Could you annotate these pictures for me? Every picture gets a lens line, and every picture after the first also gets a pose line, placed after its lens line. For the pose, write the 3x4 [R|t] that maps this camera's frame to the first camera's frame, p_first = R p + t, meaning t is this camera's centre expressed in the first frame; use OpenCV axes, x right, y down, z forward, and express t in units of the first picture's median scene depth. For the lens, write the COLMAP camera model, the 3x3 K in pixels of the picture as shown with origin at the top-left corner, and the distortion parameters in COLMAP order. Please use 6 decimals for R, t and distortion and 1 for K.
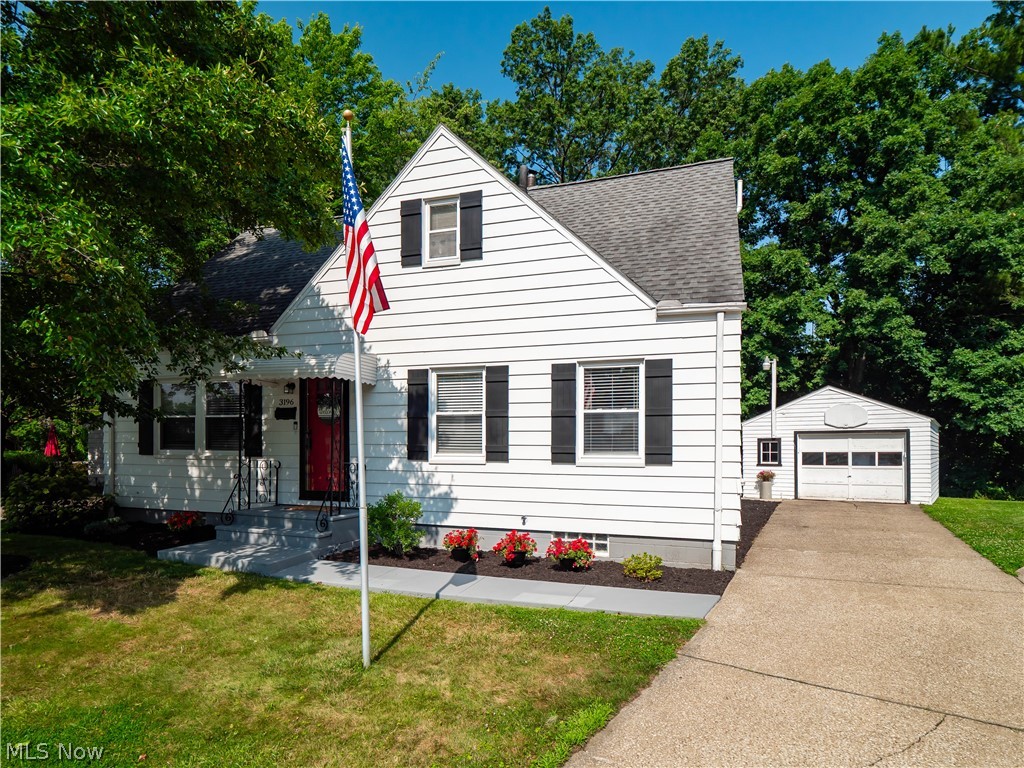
lens RADIAL K [[603.9, 0, 513.1], [0, 603.9, 468.4], [0, 0, 1]] dist [-0.001200, 0.000006]
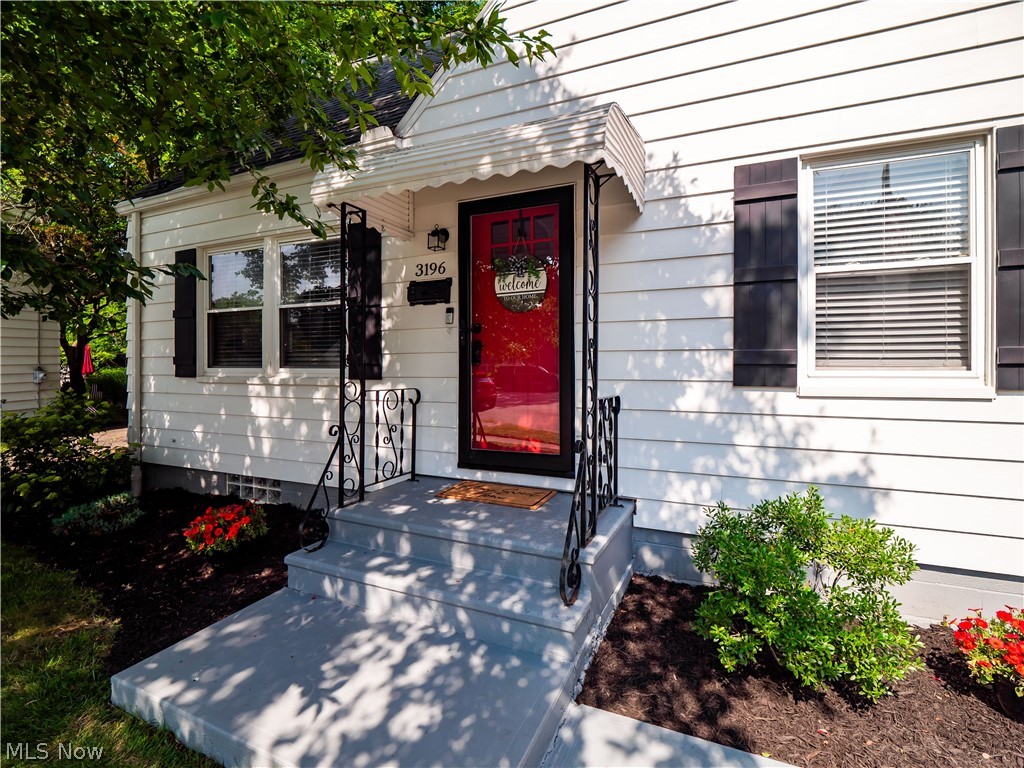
lens RADIAL K [[503.4, 0, 512.0], [0, 503.4, 384.0], [0, 0, 1]] dist [0.001106, -0.000447]
pose [[0.995488, -0.007240, -0.094612, -0.298169], [0.008248, 0.999913, 0.010271, -0.021912], [0.094530, -0.011005, 0.995461, 0.656416]]
